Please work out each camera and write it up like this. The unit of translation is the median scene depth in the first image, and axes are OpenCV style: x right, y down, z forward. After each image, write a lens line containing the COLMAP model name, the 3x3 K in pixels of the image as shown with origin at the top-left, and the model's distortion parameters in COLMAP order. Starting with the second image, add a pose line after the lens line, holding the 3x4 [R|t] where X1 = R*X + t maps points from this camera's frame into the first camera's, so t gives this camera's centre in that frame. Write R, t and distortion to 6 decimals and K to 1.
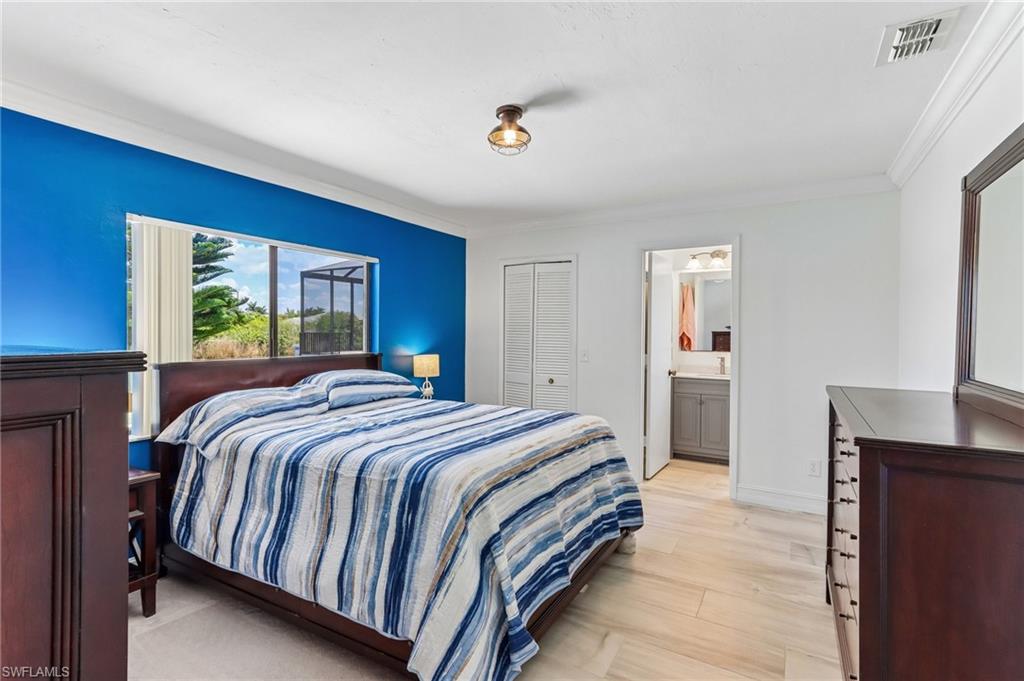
lens RADIAL K [[482.2, 0, 508.7], [0, 482.2, 343.2], [0, 0, 1]] dist [-0.009435, 0.002677]
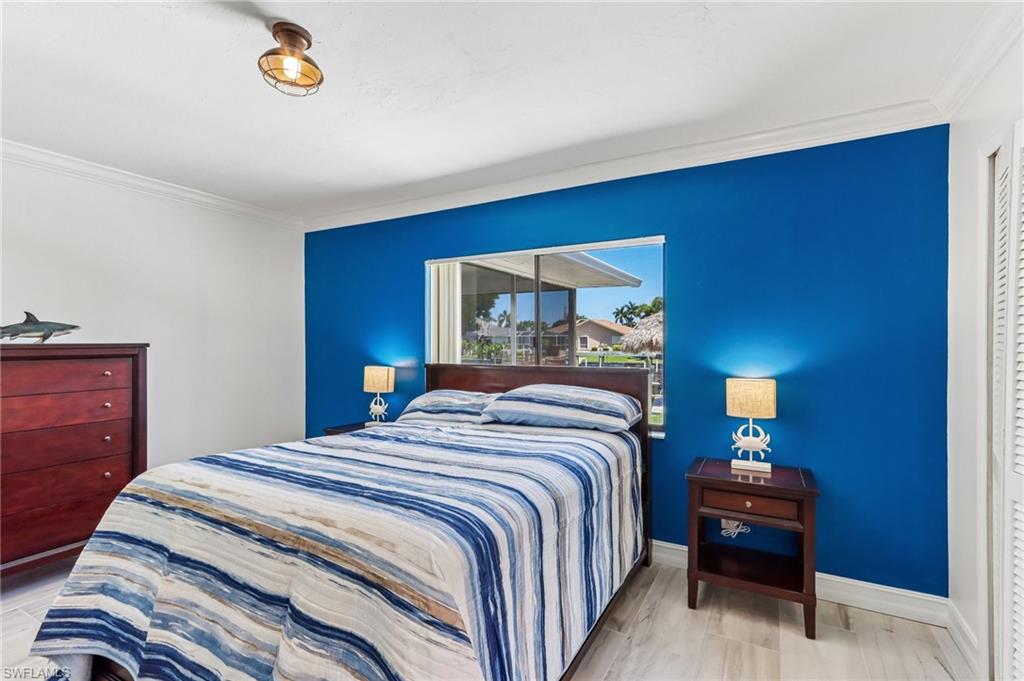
lens RADIAL K [[482.2, 0, 507.0], [0, 482.2, 333.4], [0, 0, 1]] dist [-0.009435, 0.002677]
pose [[0.034567, -0.024248, -0.999108, 0.681148], [-0.016460, 0.999556, -0.024828, -0.015318], [0.999267, 0.017303, 0.034153, 1.190106]]
